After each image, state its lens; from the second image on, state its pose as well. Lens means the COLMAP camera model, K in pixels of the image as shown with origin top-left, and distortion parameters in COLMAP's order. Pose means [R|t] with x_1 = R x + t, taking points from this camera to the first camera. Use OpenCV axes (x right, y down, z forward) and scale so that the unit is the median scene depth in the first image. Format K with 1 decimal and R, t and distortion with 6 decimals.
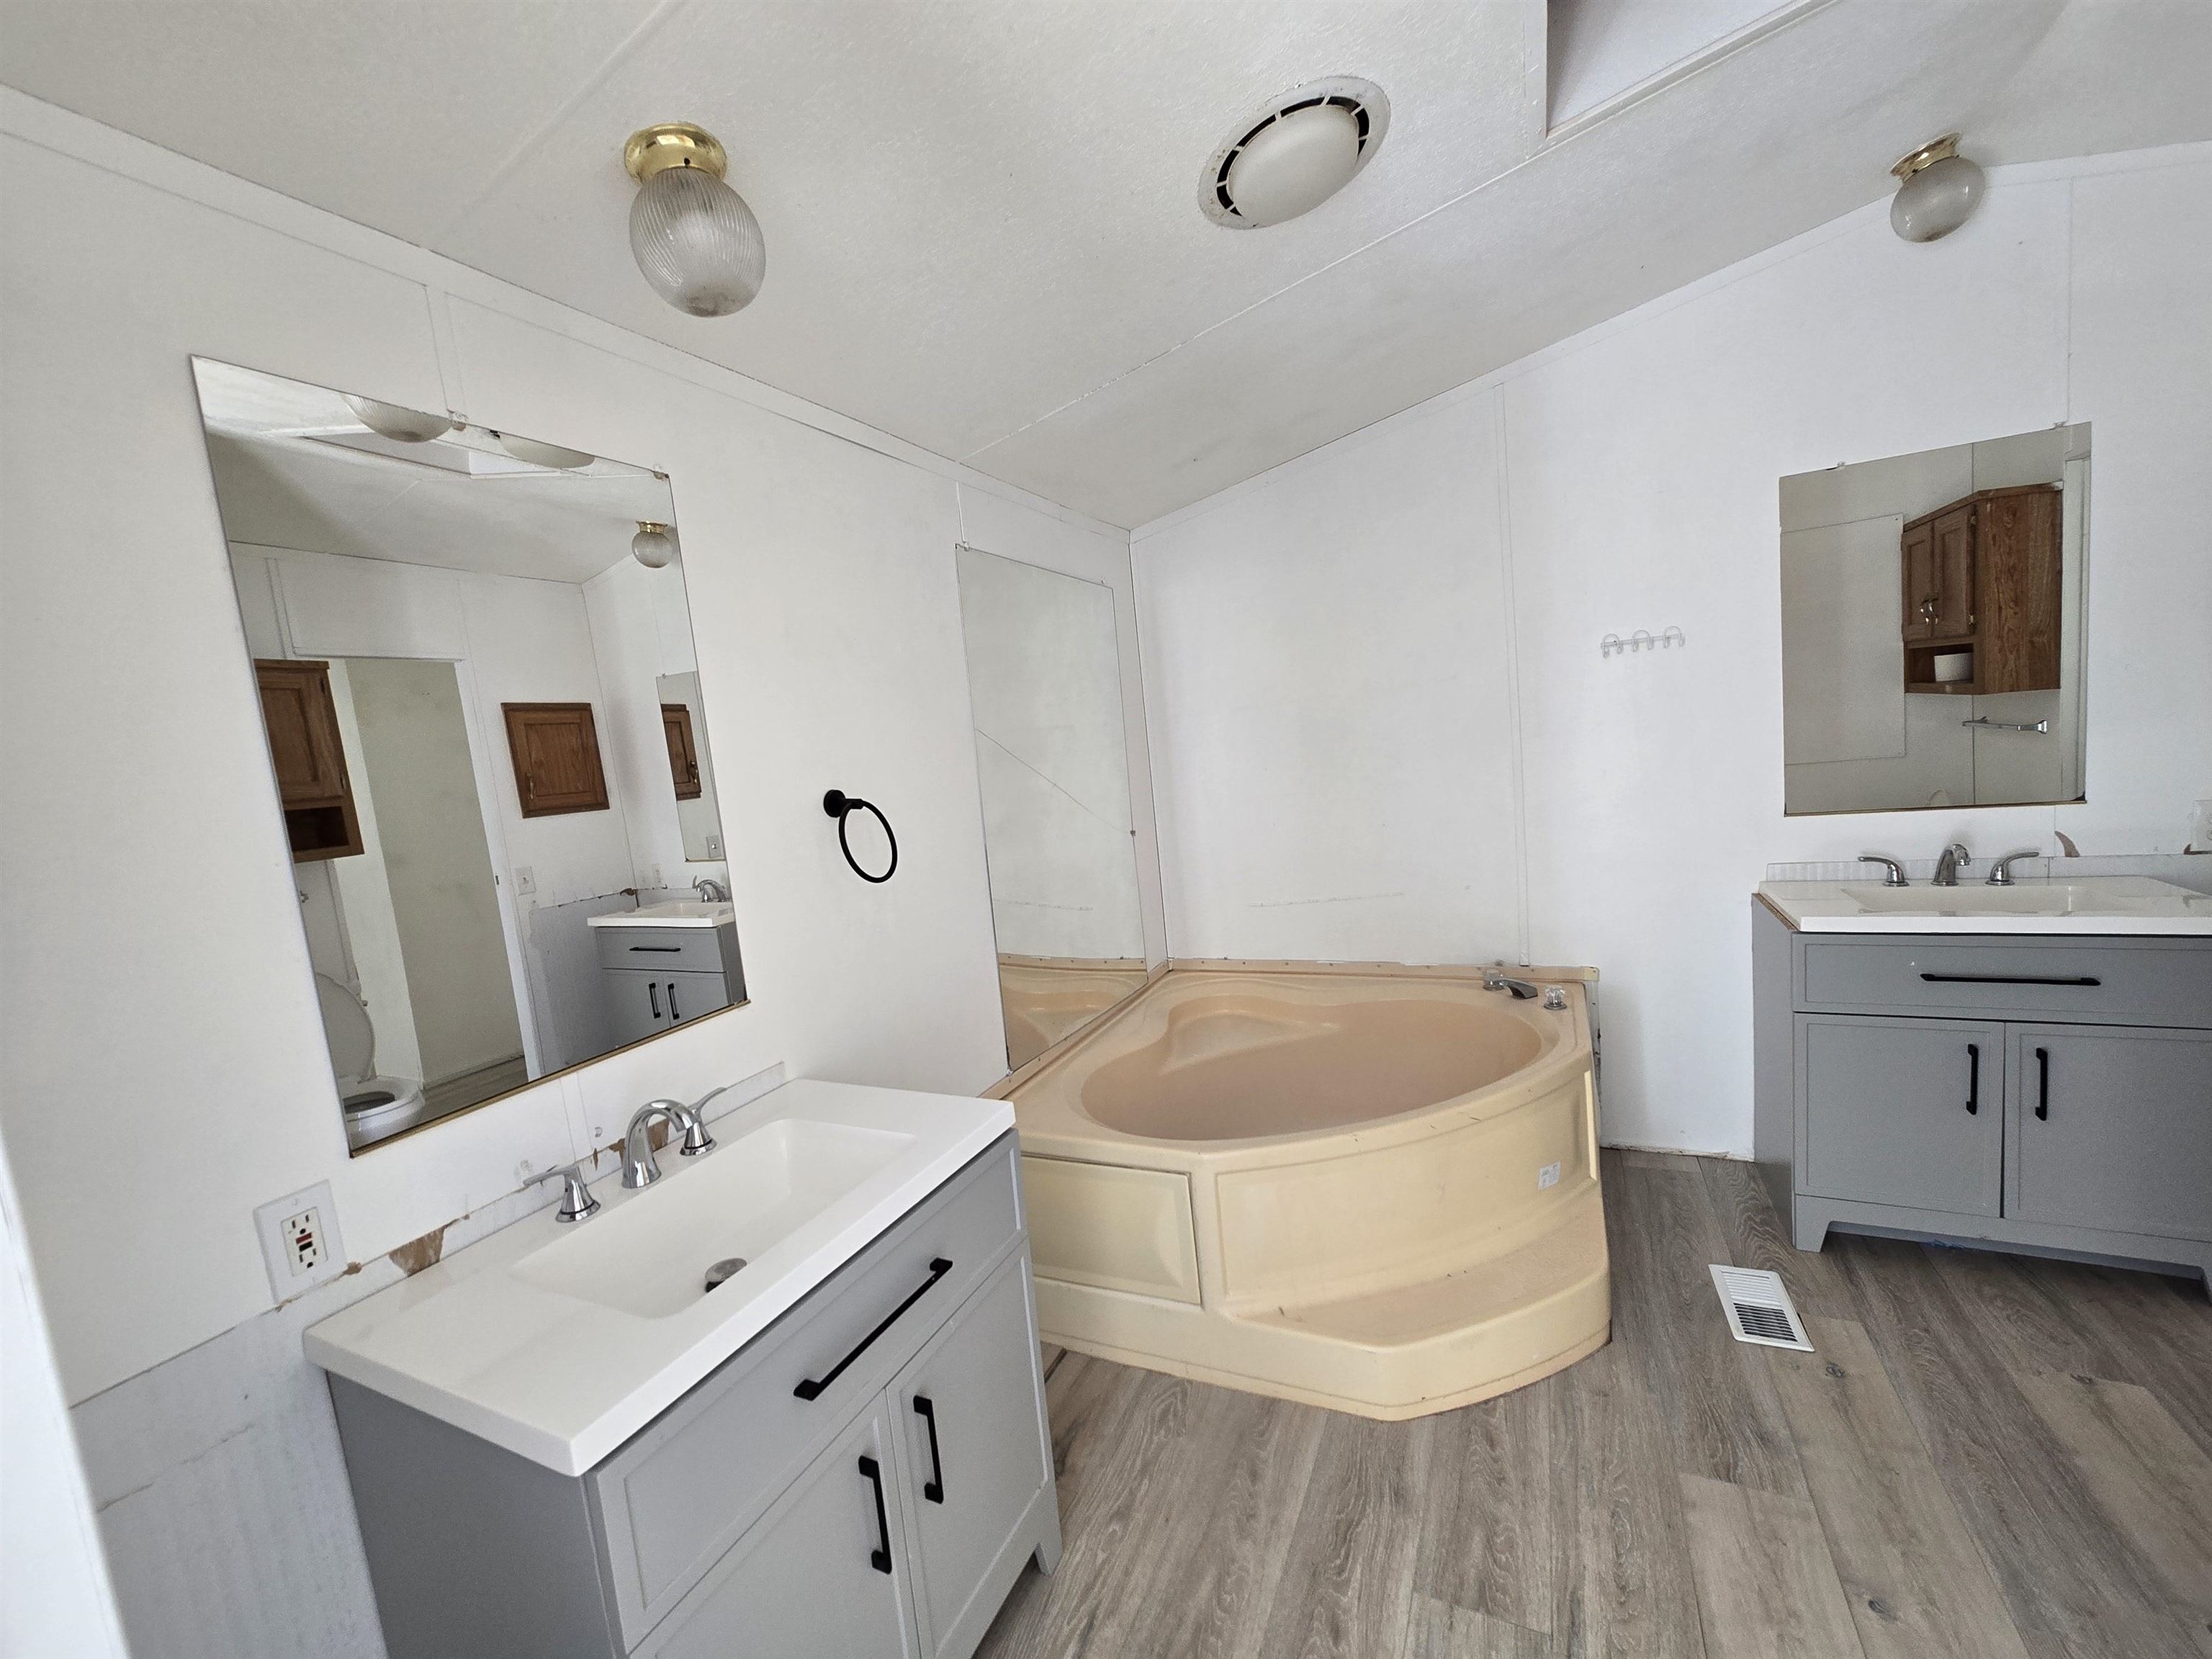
lens RADIAL K [[903.0, 0, 1105.2], [0, 903.0, 834.3], [0, 0, 1]] dist [-0.007359, 0.001975]
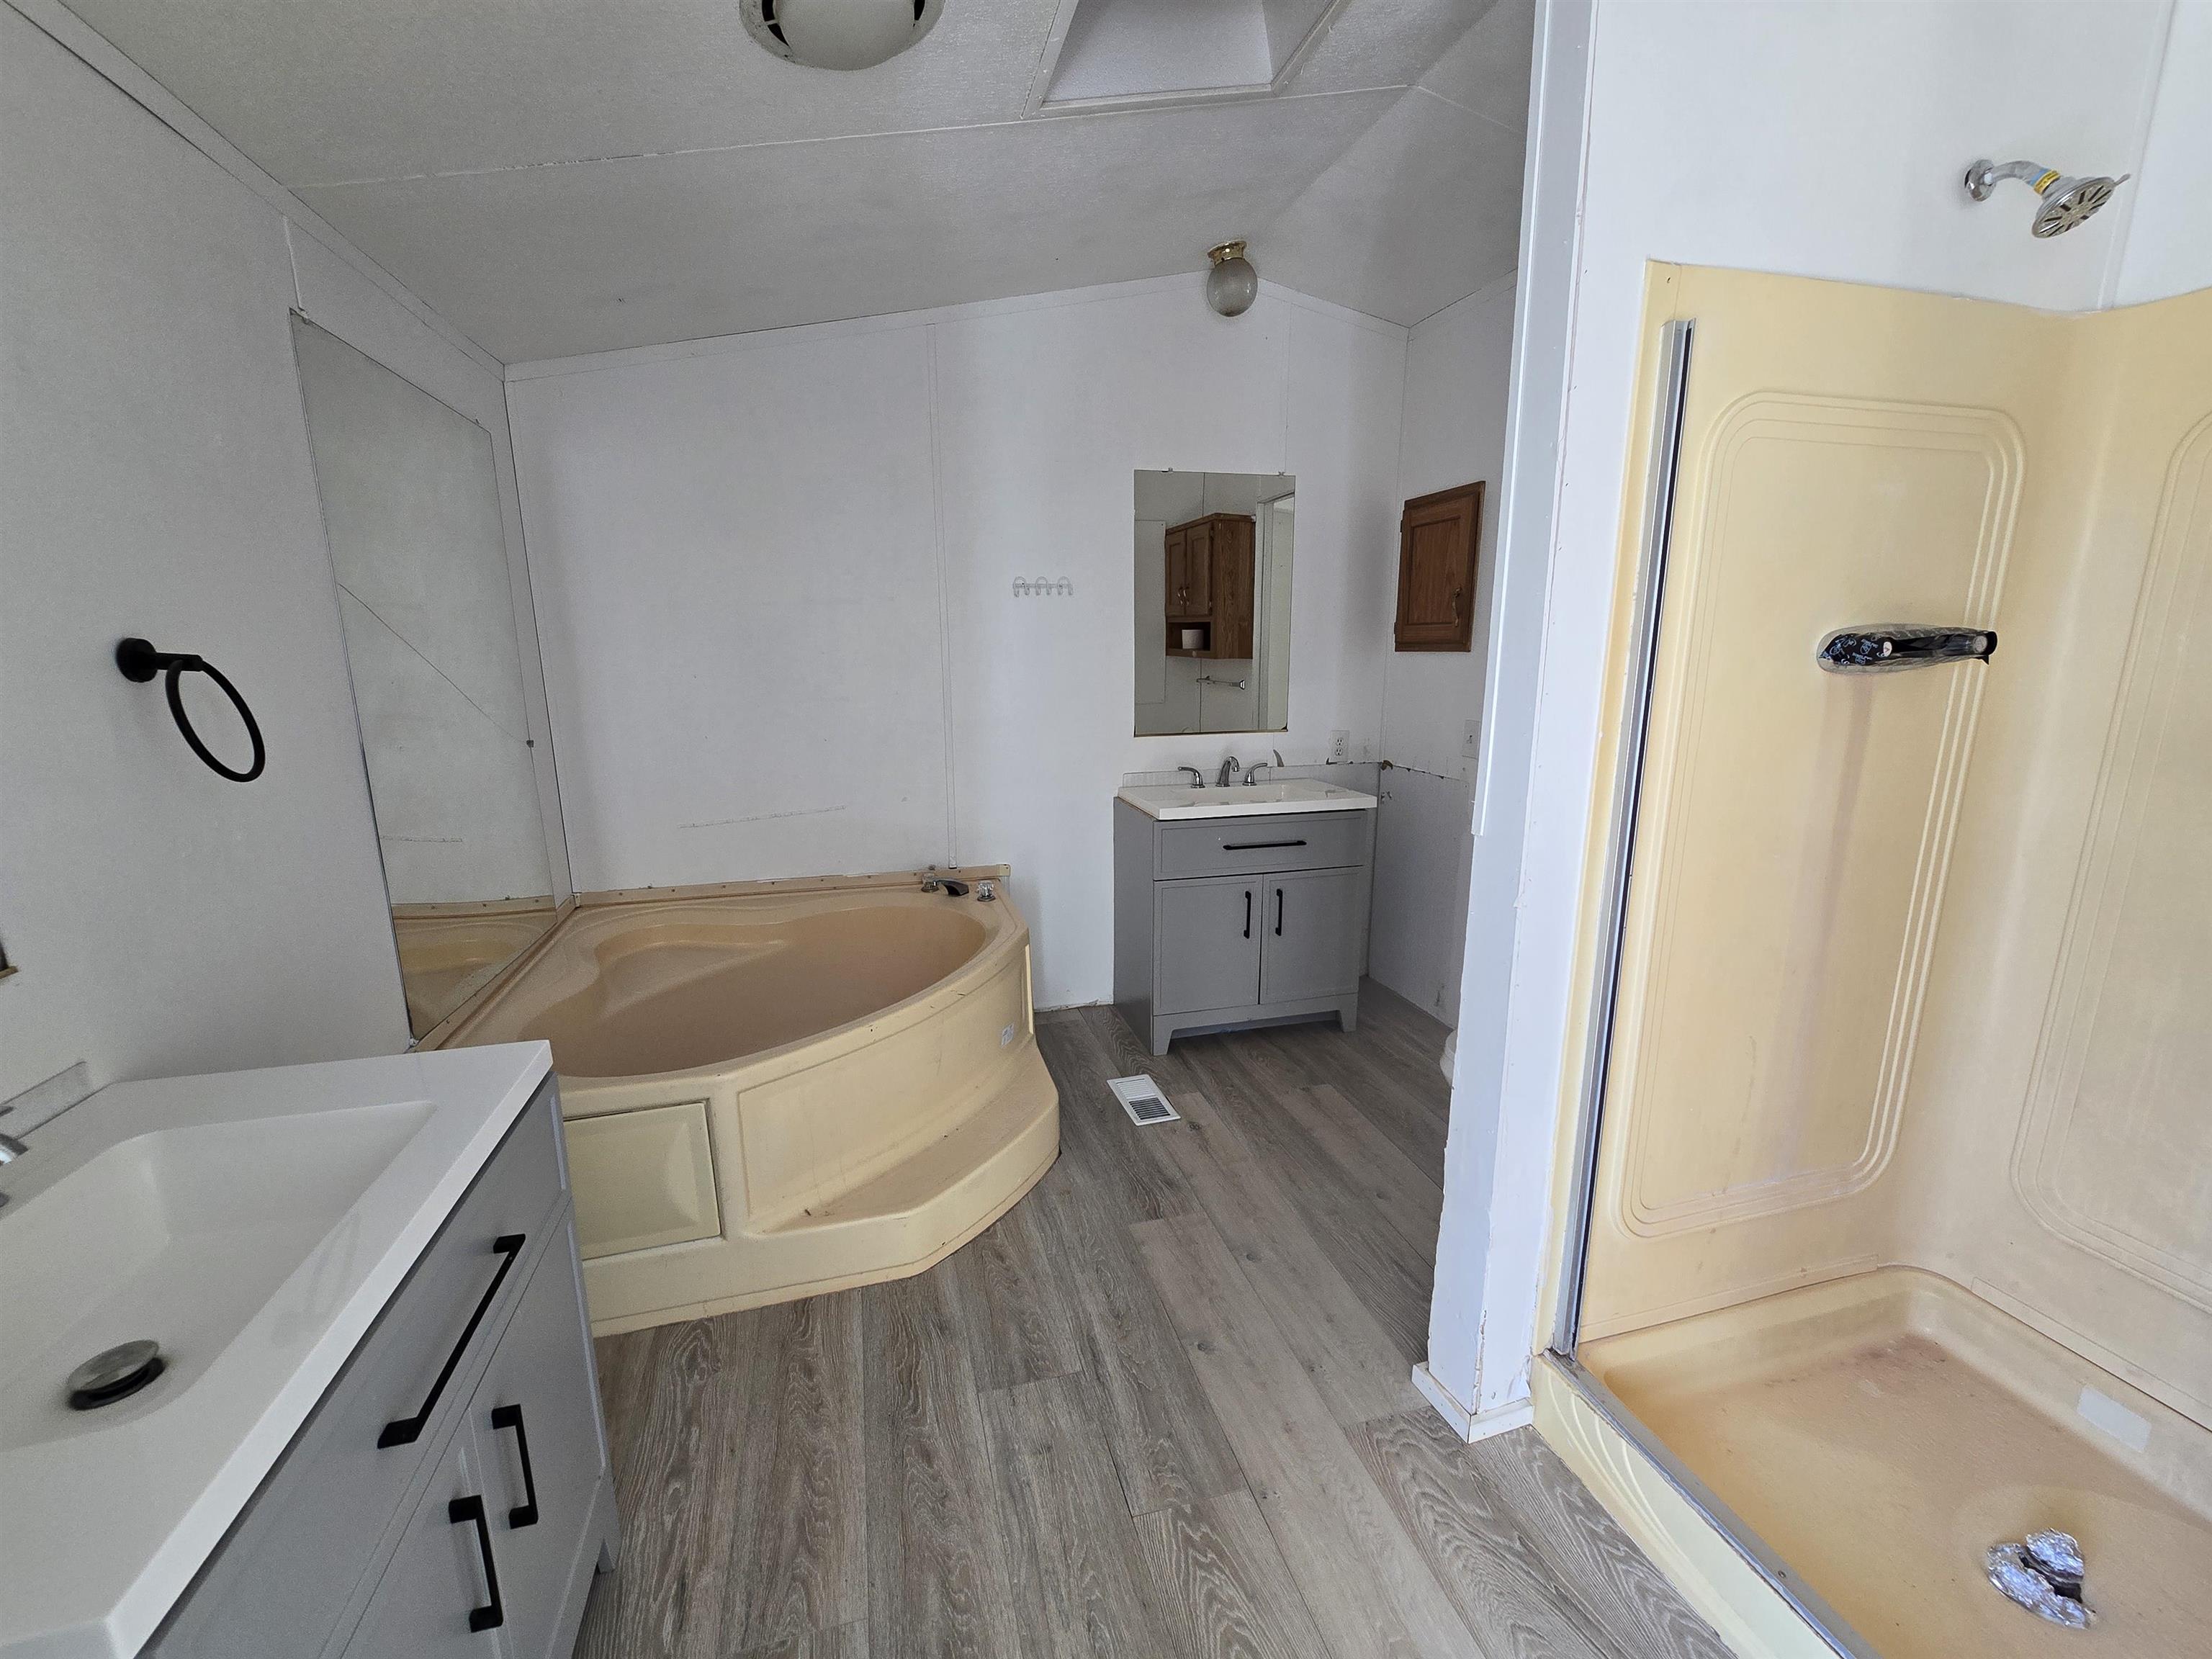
lens RADIAL K [[903.0, 0, 1107.4], [0, 903.0, 833.3], [0, 0, 1]] dist [-0.007359, 0.001975]
pose [[0.751050, -0.046123, 0.658633, -0.178643], [0.004109, 0.997864, 0.065194, 0.043566], [-0.660233, -0.046258, 0.749635, 0.049058]]
